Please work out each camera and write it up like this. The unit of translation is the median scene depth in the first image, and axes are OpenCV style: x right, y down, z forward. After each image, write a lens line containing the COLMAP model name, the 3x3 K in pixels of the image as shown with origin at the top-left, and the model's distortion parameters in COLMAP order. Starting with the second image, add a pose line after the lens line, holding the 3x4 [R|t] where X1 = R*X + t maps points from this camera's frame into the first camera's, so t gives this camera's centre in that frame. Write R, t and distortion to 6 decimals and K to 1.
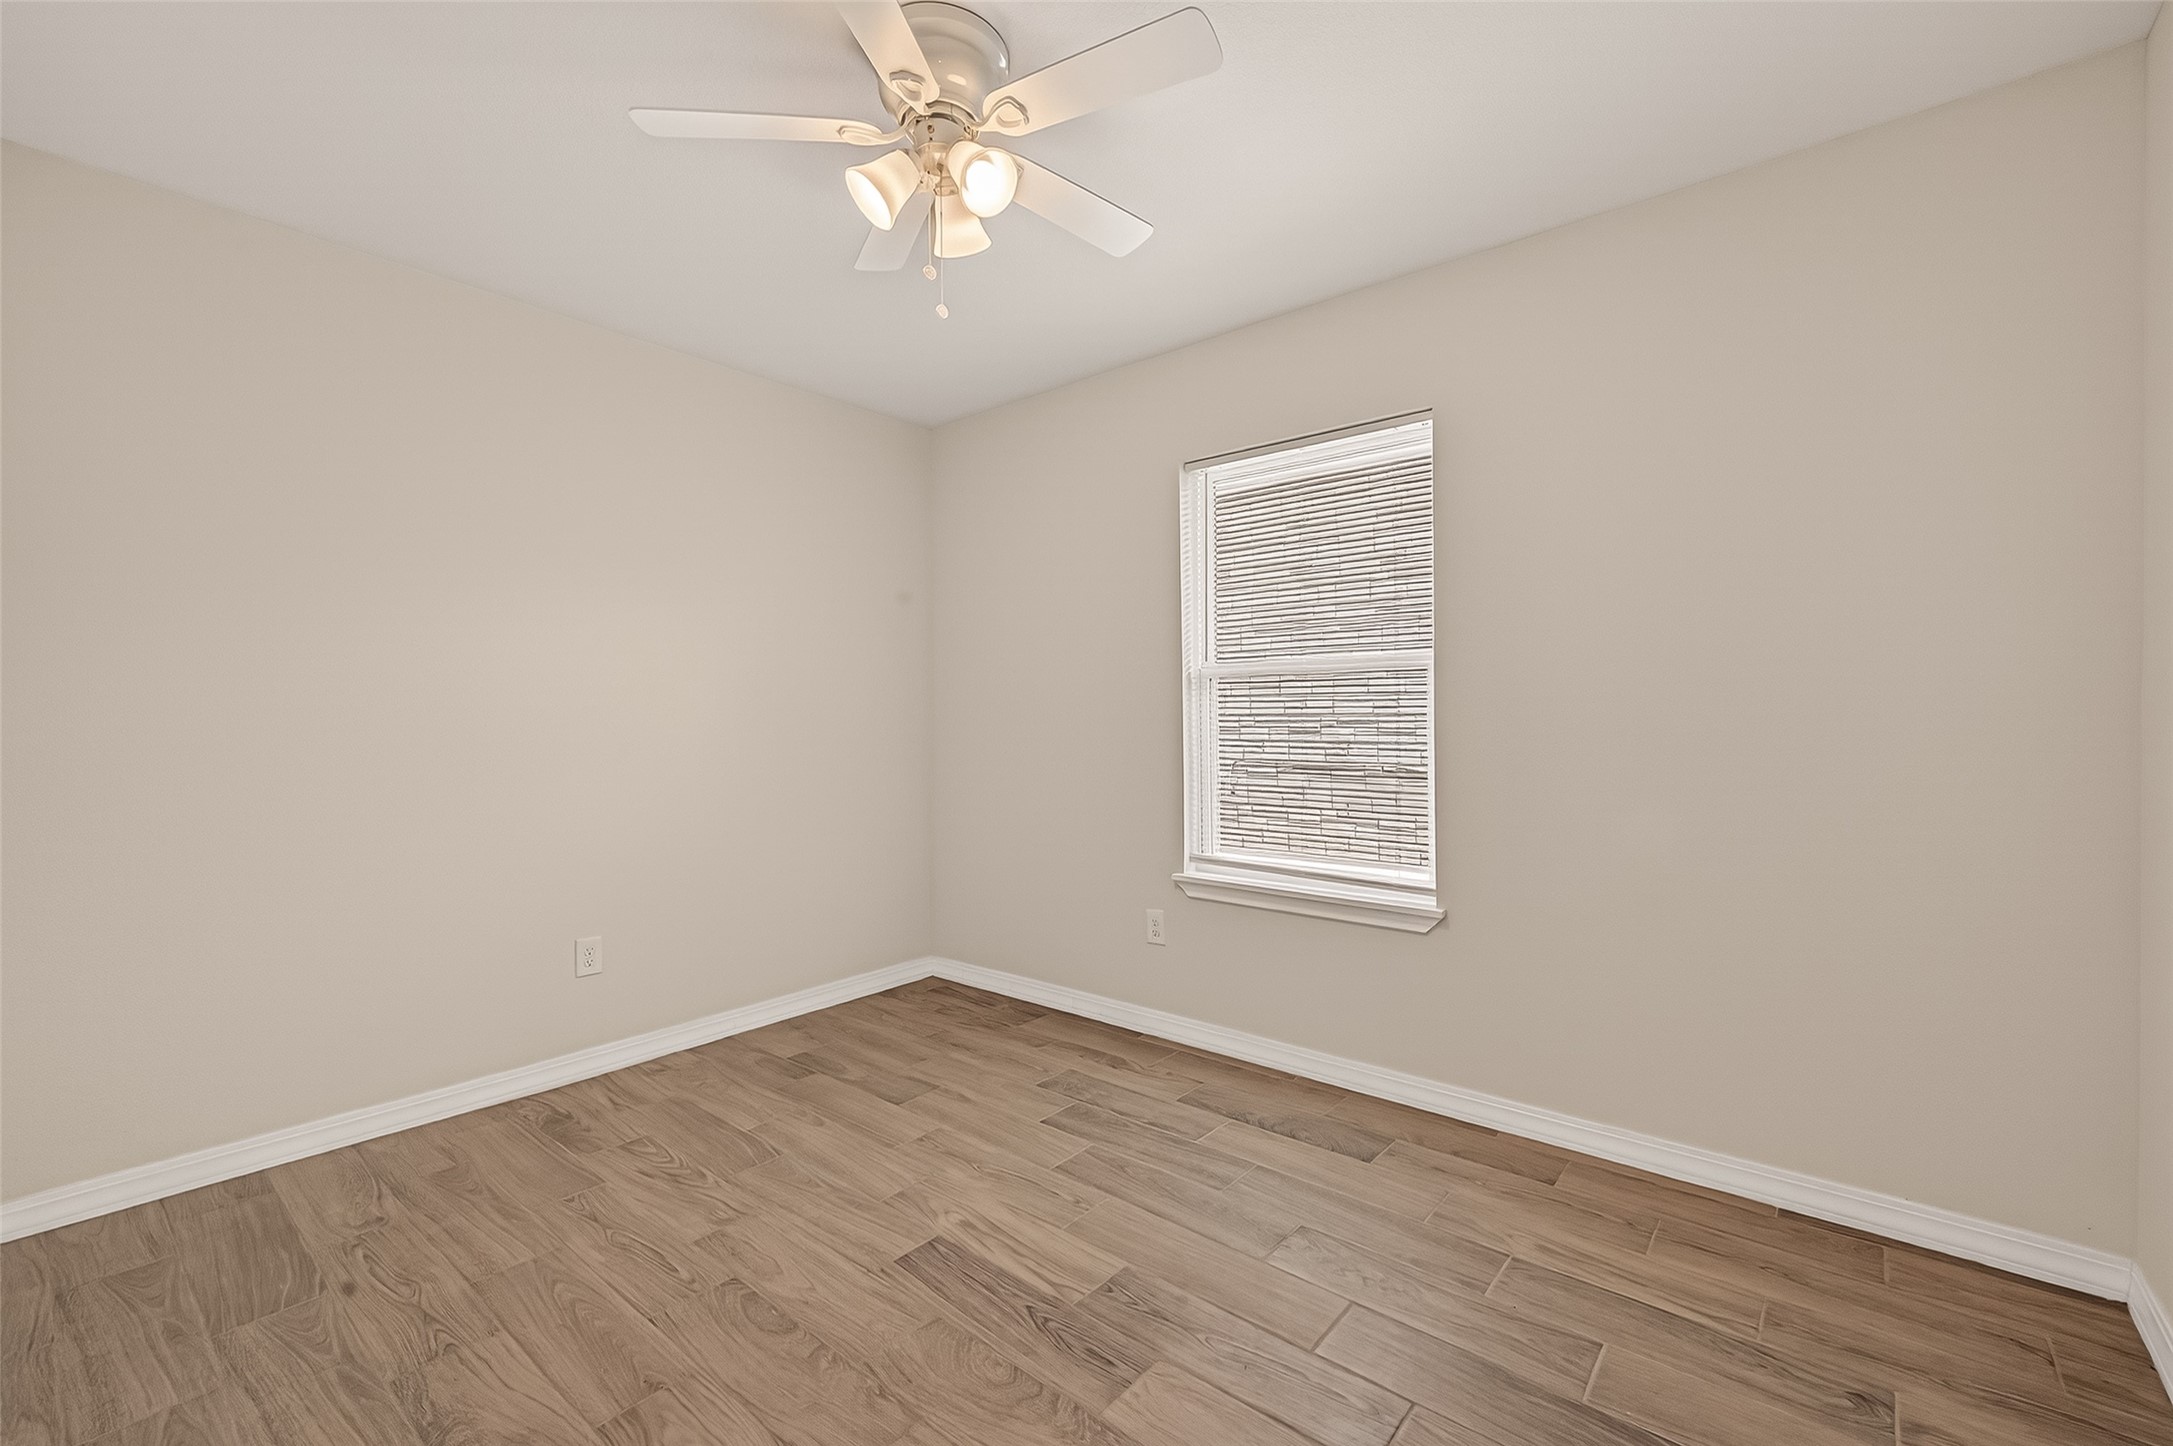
lens RADIAL K [[849.5, 0, 1089.0], [0, 849.5, 719.8], [0, 0, 1]] dist [0.001032, 0.000076]
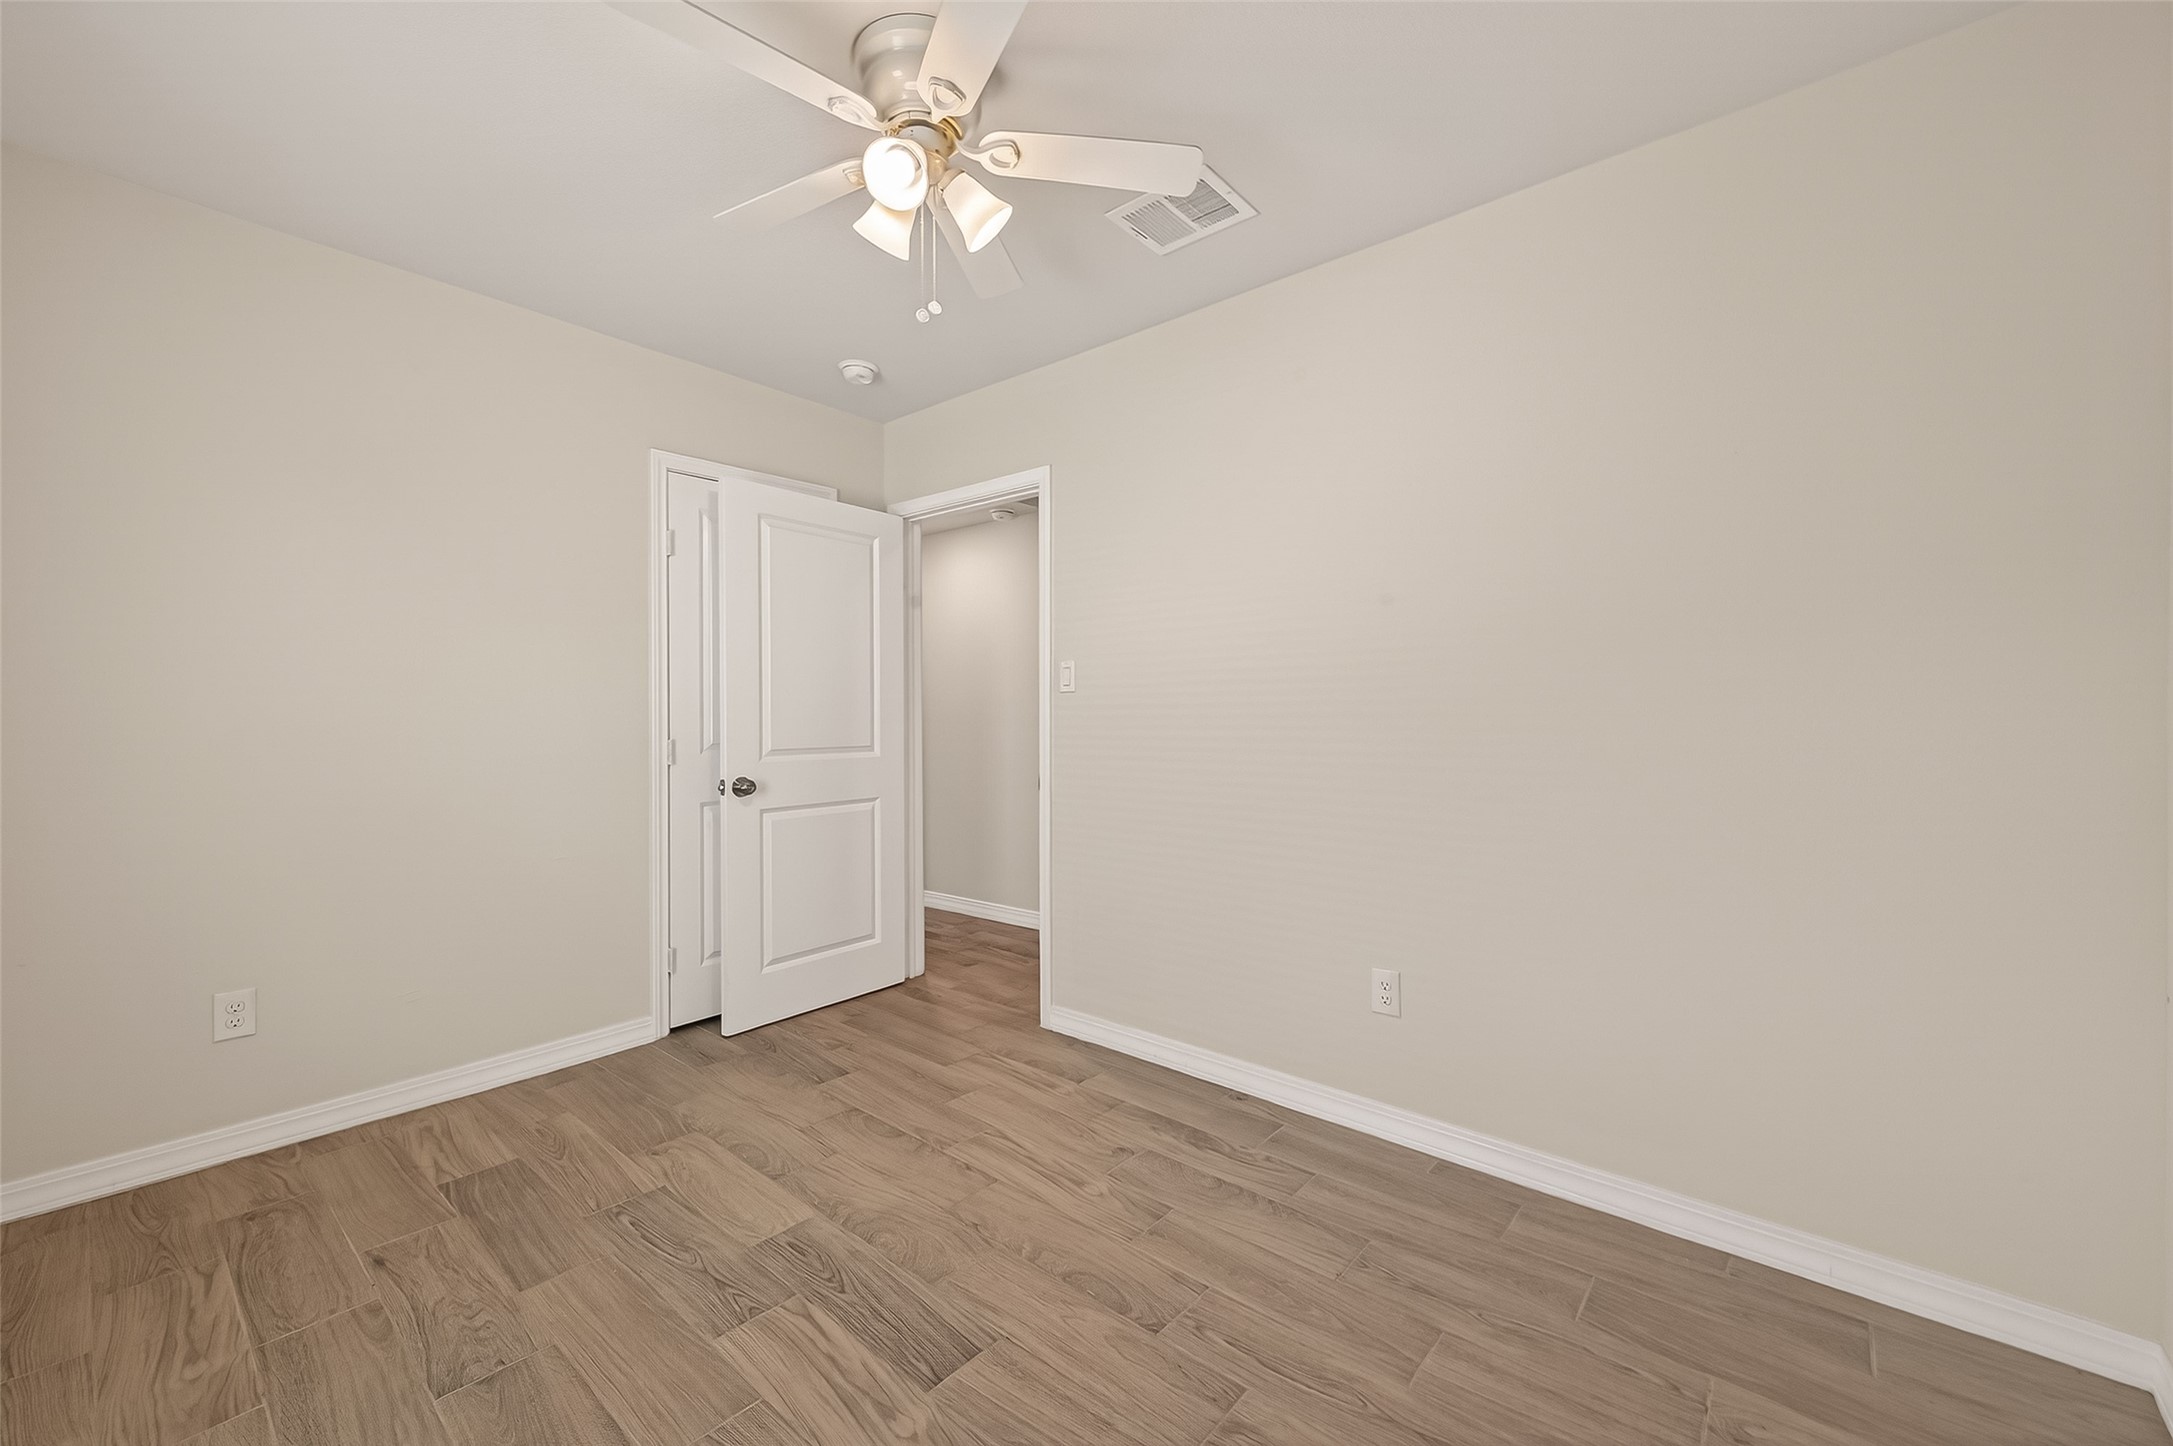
lens RADIAL K [[849.5, 0, 1089.0], [0, 849.5, 719.8], [0, 0, 1]] dist [0.001032, 0.000076]
pose [[-0.999928, 0.004220, 0.011249, -0.370475], [0.004212, 0.999991, -0.000716, 0.008257], [-0.011251, -0.000669, -0.999936, 1.959361]]
